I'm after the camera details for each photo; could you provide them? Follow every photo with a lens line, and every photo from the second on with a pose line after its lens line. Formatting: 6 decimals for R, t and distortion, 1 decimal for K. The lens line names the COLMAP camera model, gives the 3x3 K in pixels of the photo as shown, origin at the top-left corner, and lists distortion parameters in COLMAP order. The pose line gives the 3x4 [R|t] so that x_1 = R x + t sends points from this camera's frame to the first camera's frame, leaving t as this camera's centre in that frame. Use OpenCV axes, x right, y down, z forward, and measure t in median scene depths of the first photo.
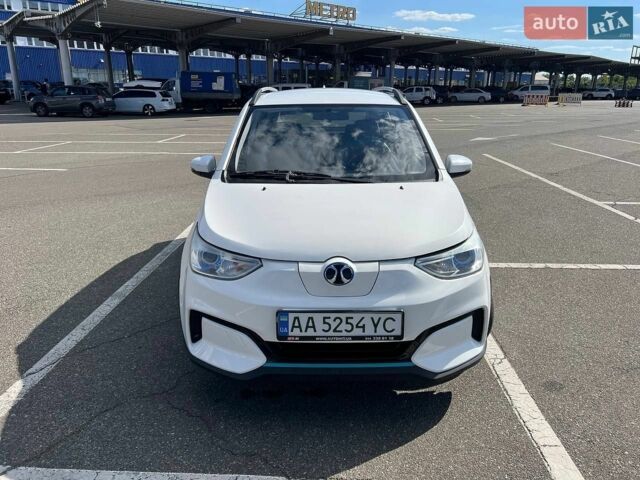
lens RADIAL K [[490.3, 0, 319.1], [0, 490.3, 238.3], [0, 0, 1]] dist [0.048350, -0.037455]
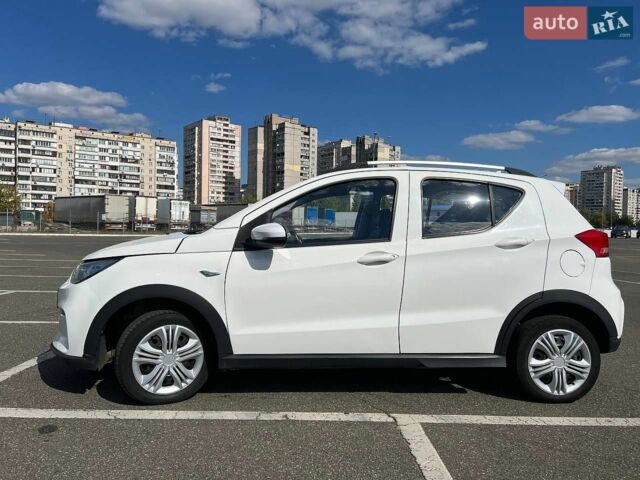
lens RADIAL K [[490.3, 0, 324.4], [0, 490.3, 233.2], [0, 0, 1]] dist [0.048350, -0.037455]
pose [[0.048903, 0.000592, -0.998803, 1.783228], [-0.319300, 0.947534, -0.015072, -0.262033], [0.946391, 0.319655, 0.046526, 1.648712]]
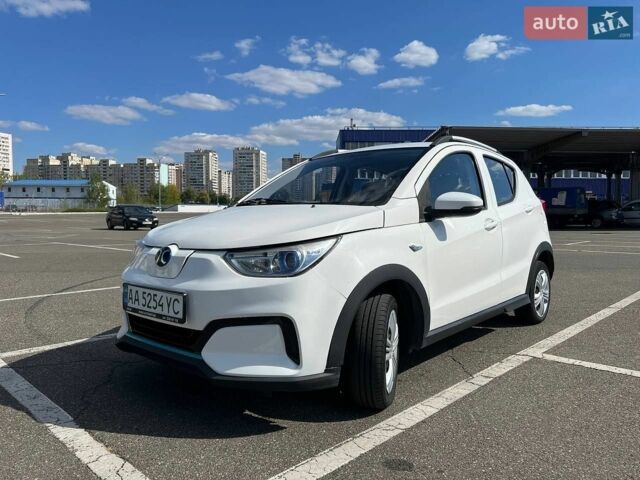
lens RADIAL K [[490.3, 0, 321.6], [0, 490.3, 246.0], [0, 0, 1]] dist [0.048350, -0.037455]
pose [[0.741775, 0.036174, -0.669672, 1.050370], [-0.192109, 0.968161, -0.160496, 0.159623], [0.642544, 0.247703, 0.725107, 0.413979]]
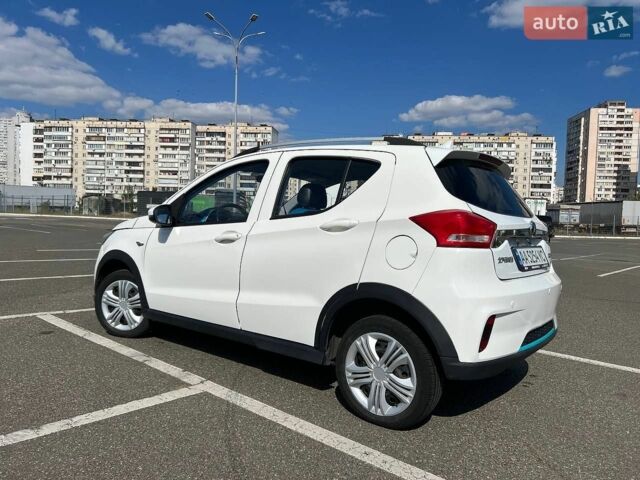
lens RADIAL K [[490.3, 0, 308.3], [0, 490.3, 223.8], [0, 0, 1]] dist [0.048350, -0.037455]
pose [[-0.659800, -0.024005, -0.751057, 1.356976], [-0.263896, 0.943230, 0.201684, -0.670603], [0.703578, 0.331273, -0.628678, 2.987141]]
